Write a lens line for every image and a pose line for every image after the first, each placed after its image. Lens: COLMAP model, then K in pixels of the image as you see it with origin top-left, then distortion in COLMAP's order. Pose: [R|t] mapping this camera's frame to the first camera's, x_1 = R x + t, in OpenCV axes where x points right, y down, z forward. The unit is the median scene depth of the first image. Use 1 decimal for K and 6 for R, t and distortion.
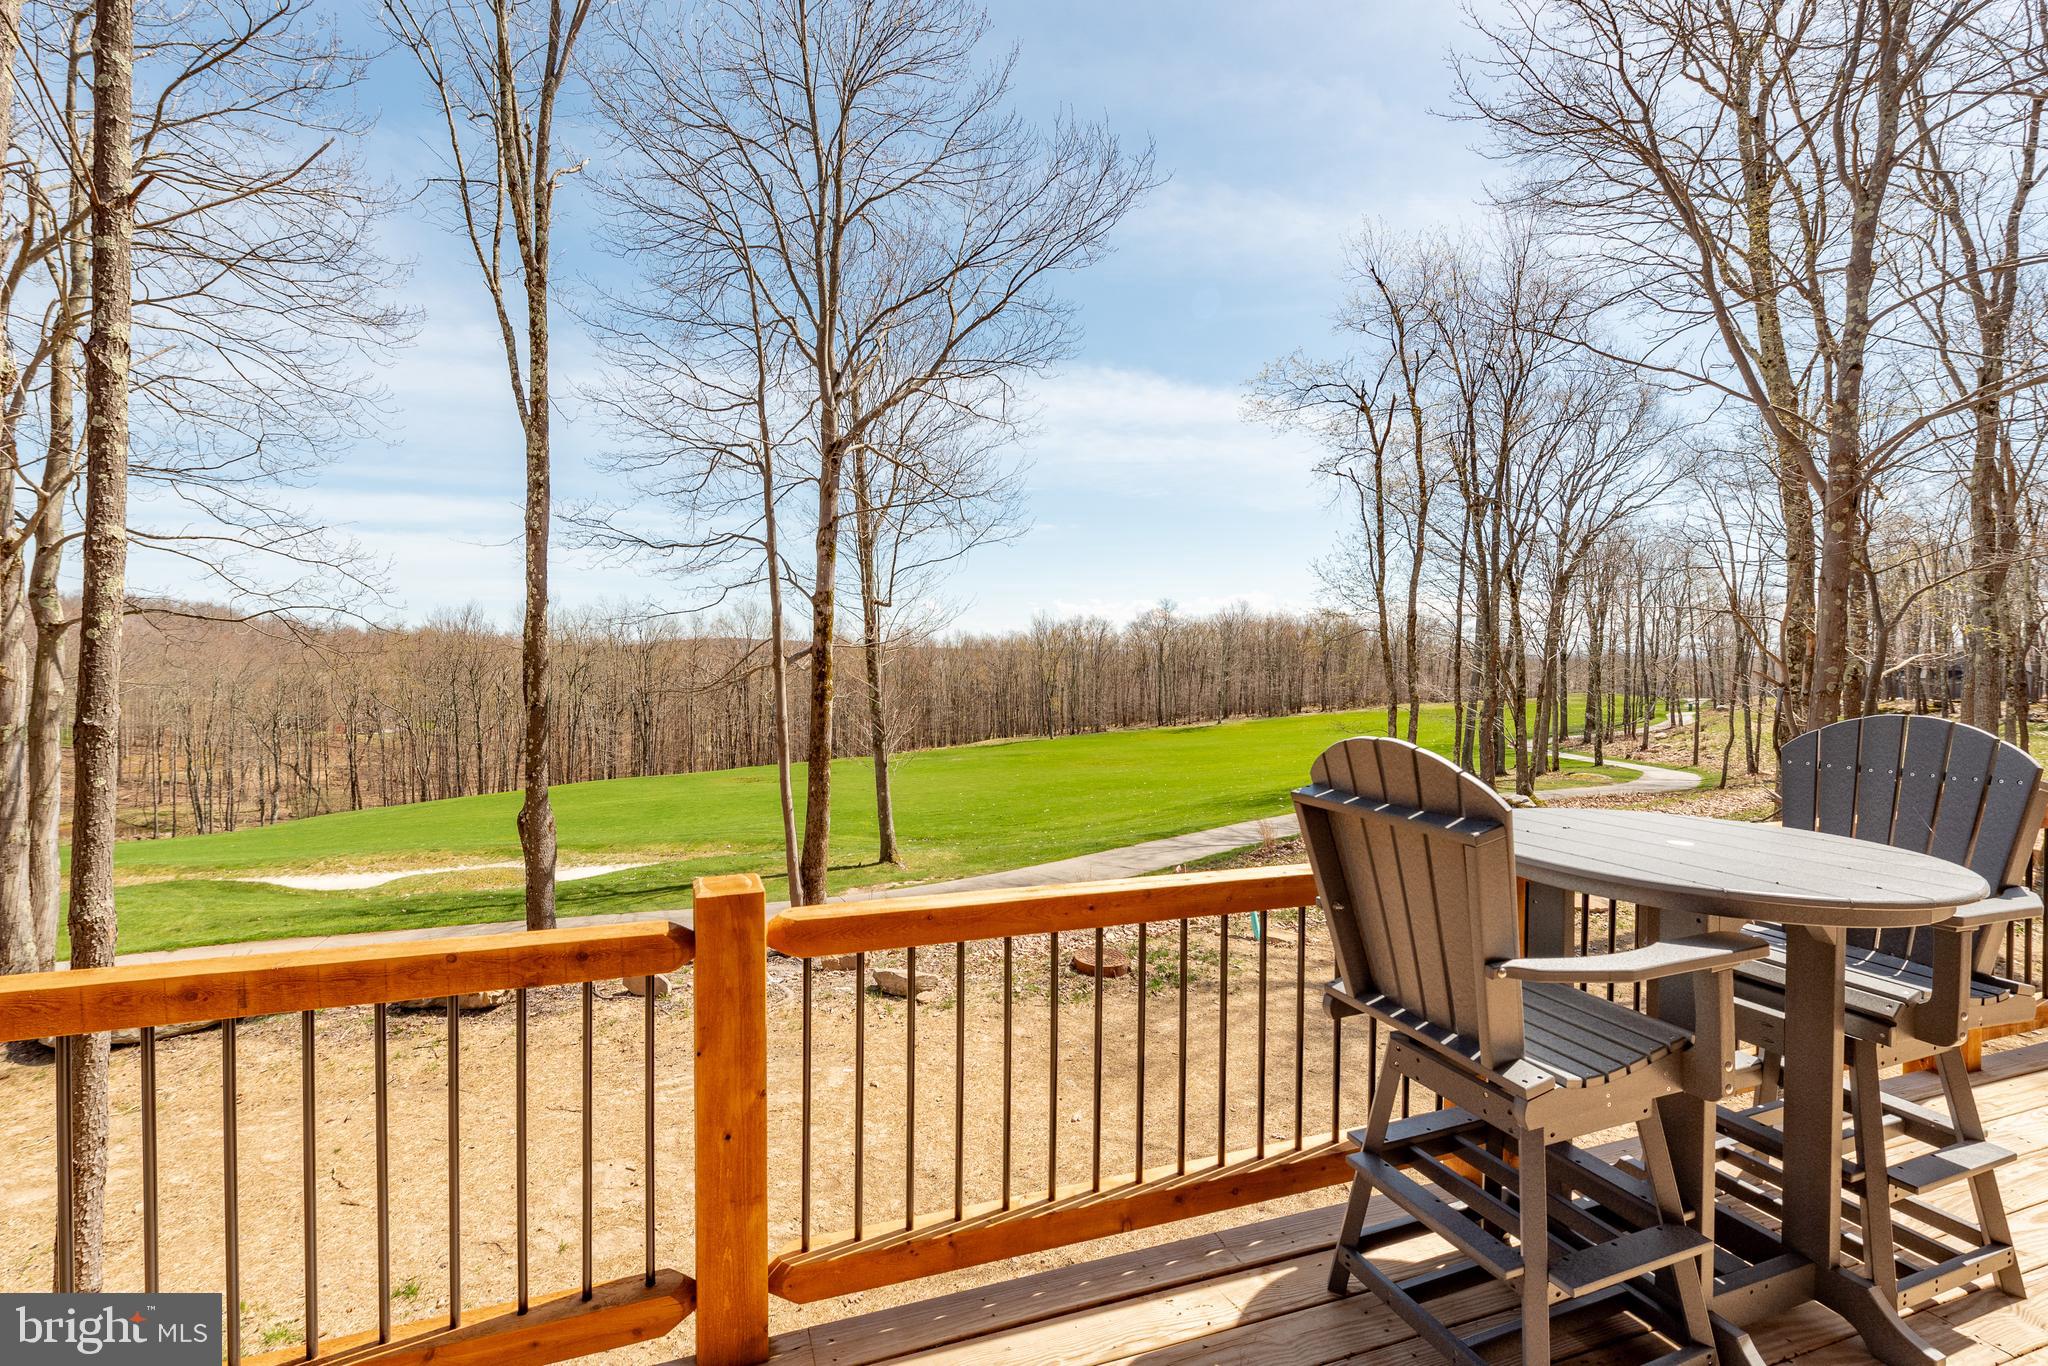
lens RADIAL K [[850.9, 0, 935.4], [0, 850.9, 662.2], [0, 0, 1]] dist [0.032887, -0.000016]
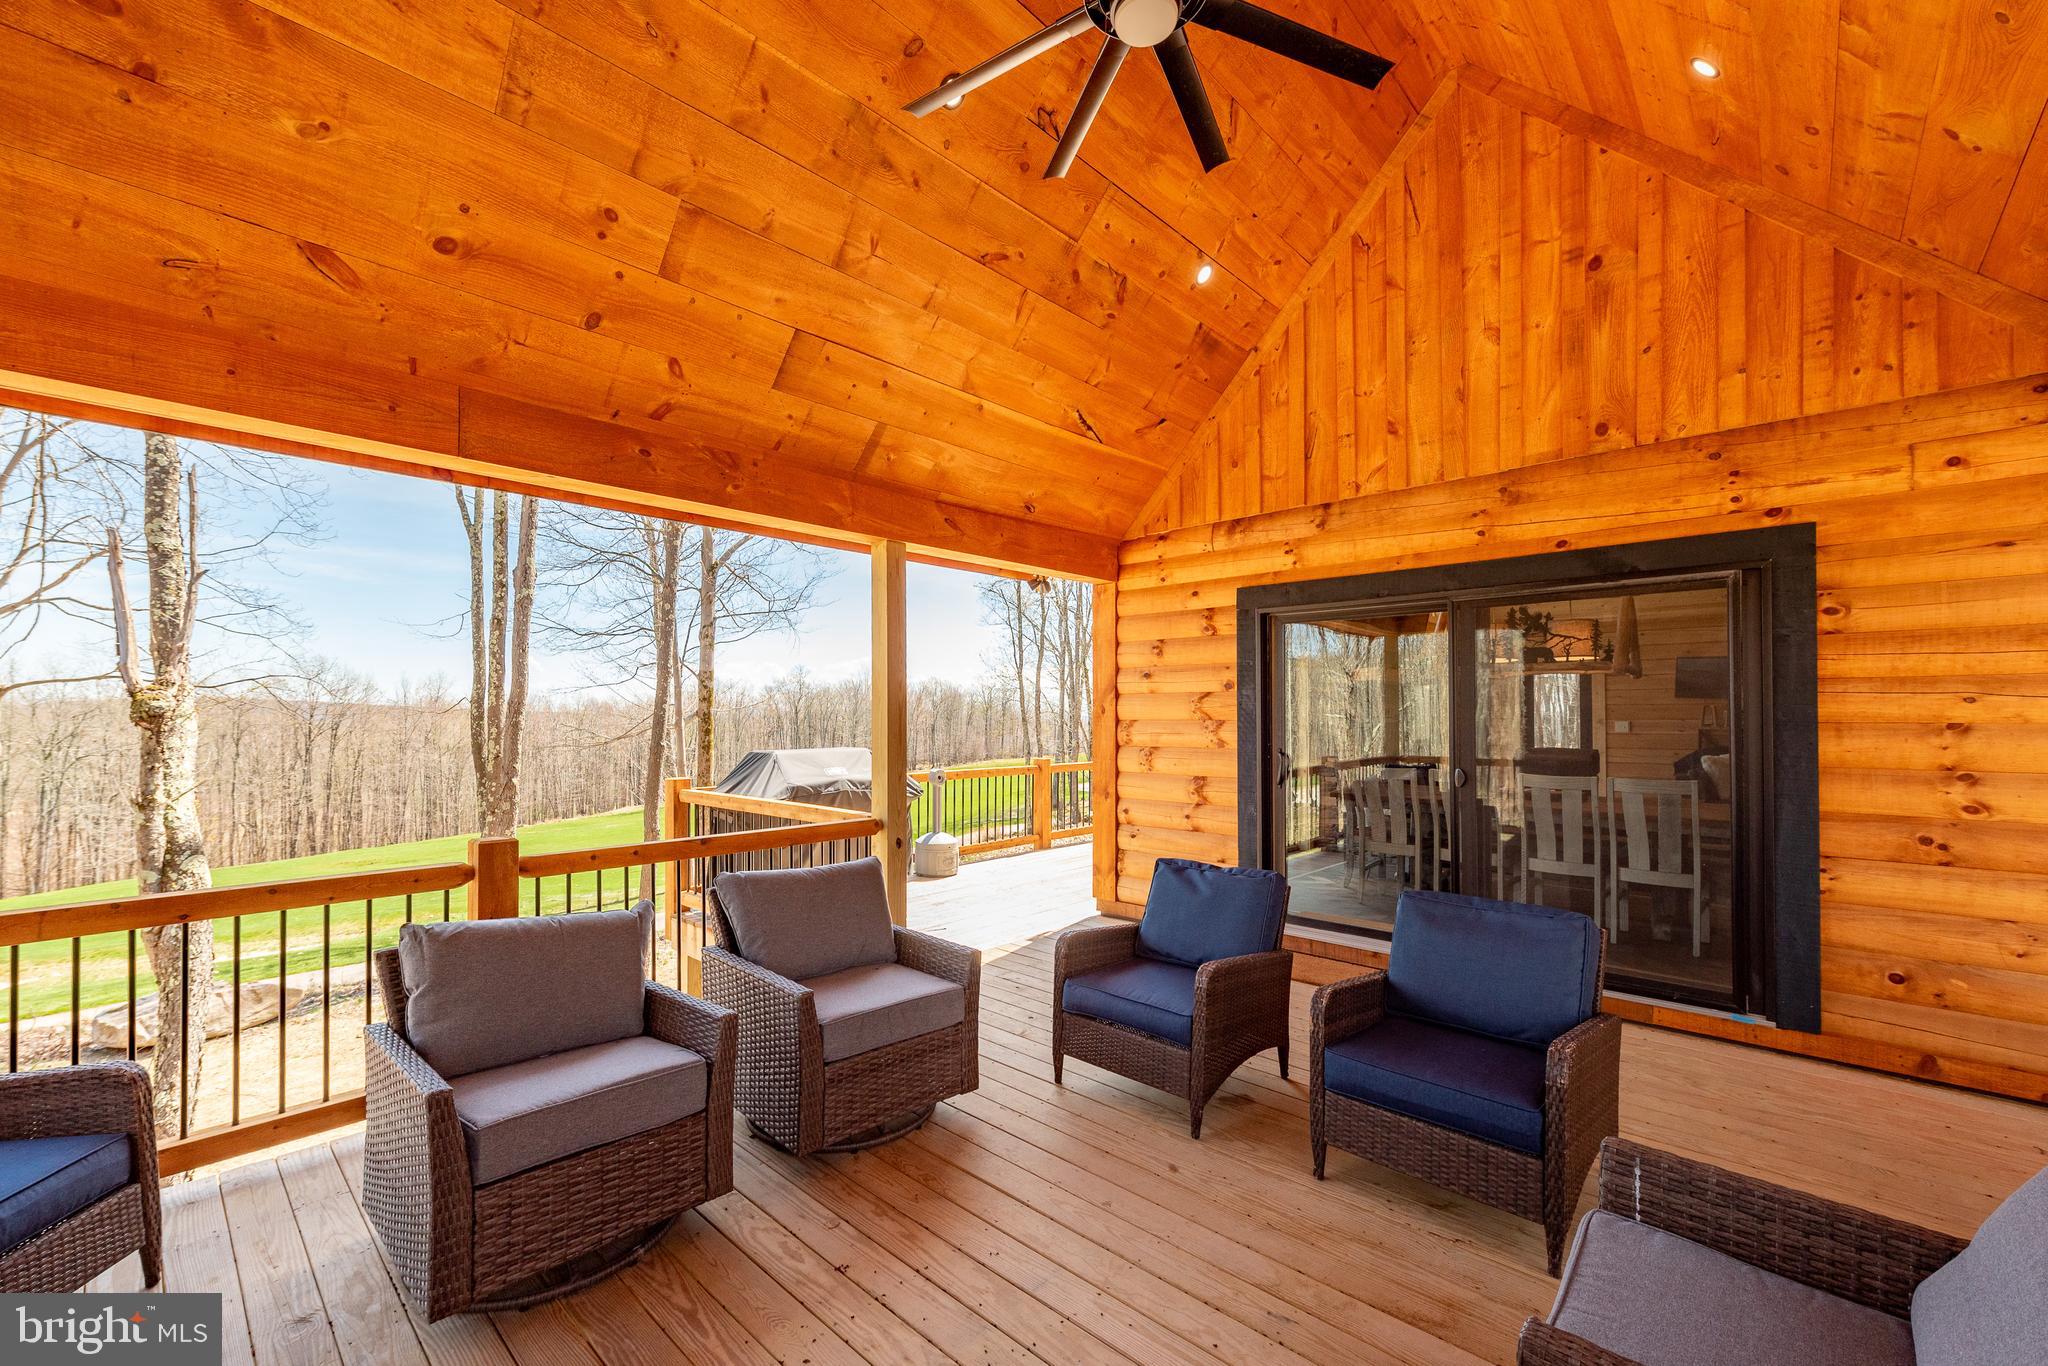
lens RADIAL K [[834.8, 0, 980.3], [0, 834.8, 711.2], [0, 0, 1]] dist [0.001621, 0.000099]
pose [[0.883361, 0.001418, 0.468691, -0.382075], [0.007095, 0.999840, -0.016397, 0.007416], [-0.468639, 0.017810, 0.883210, -0.415081]]
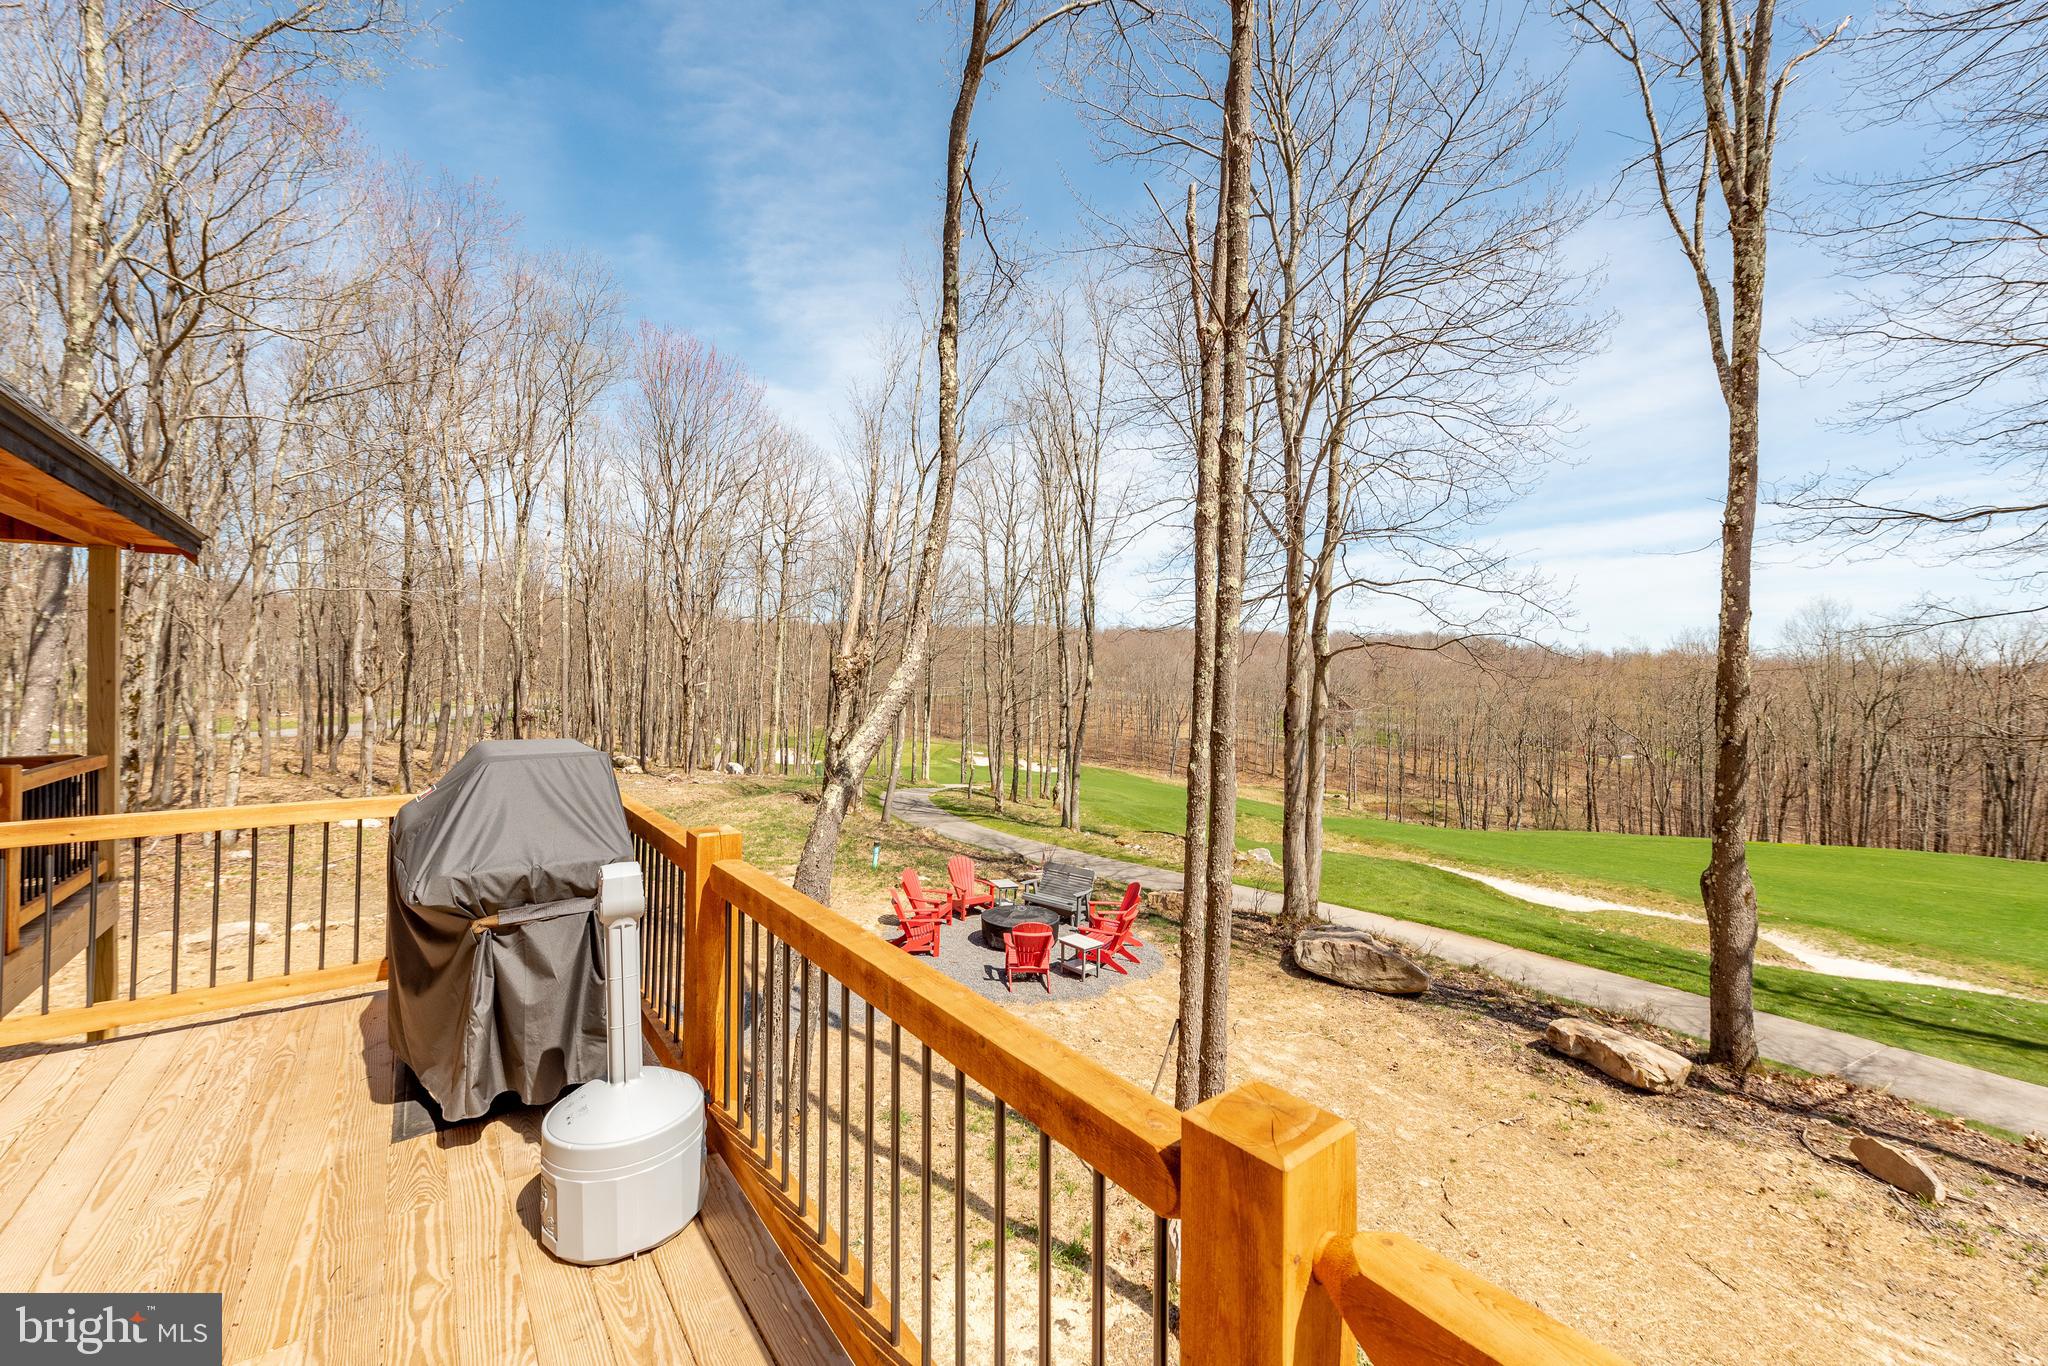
lens RADIAL K [[823.8, 0, 1041.2], [0, 823.8, 680.9], [0, 0, 1]] dist [0.002910, 0.000428]
pose [[0.350981, 0.007136, -0.936355, 0.031036], [-0.012973, 0.999912, 0.002757, -0.001943], [0.936293, 0.011180, 0.351043, 0.112254]]
